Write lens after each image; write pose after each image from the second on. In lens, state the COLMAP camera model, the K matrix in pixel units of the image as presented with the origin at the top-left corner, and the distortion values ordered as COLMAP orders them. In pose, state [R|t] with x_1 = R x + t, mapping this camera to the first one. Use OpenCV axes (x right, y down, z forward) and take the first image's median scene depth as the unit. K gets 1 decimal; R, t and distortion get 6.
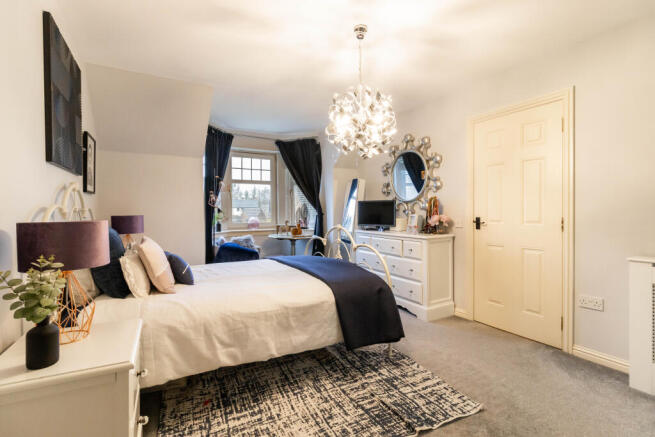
lens RADIAL K [[314.9, 0, 327.5], [0, 314.9, 218.5], [0, 0, 1]] dist [0.000923, 0.000036]
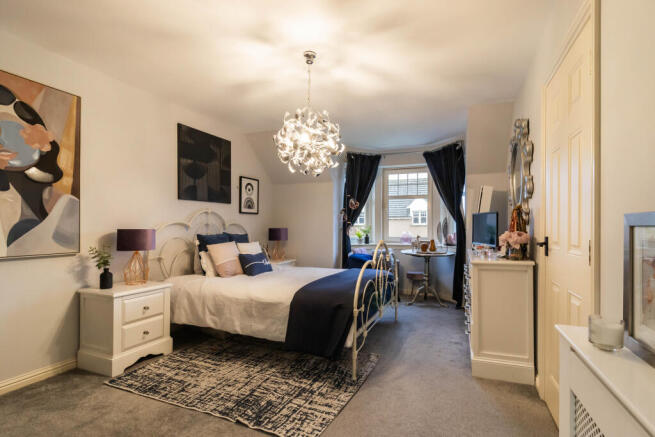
lens RADIAL K [[321.9, 0, 327.6], [0, 321.9, 230.8], [0, 0, 1]] dist [-0.001024, -0.000008]
pose [[0.627861, 0.016157, -0.778158, 1.099425], [-0.023233, 0.999728, 0.002012, -0.009794], [0.777979, 0.016816, 0.628066, 0.410818]]
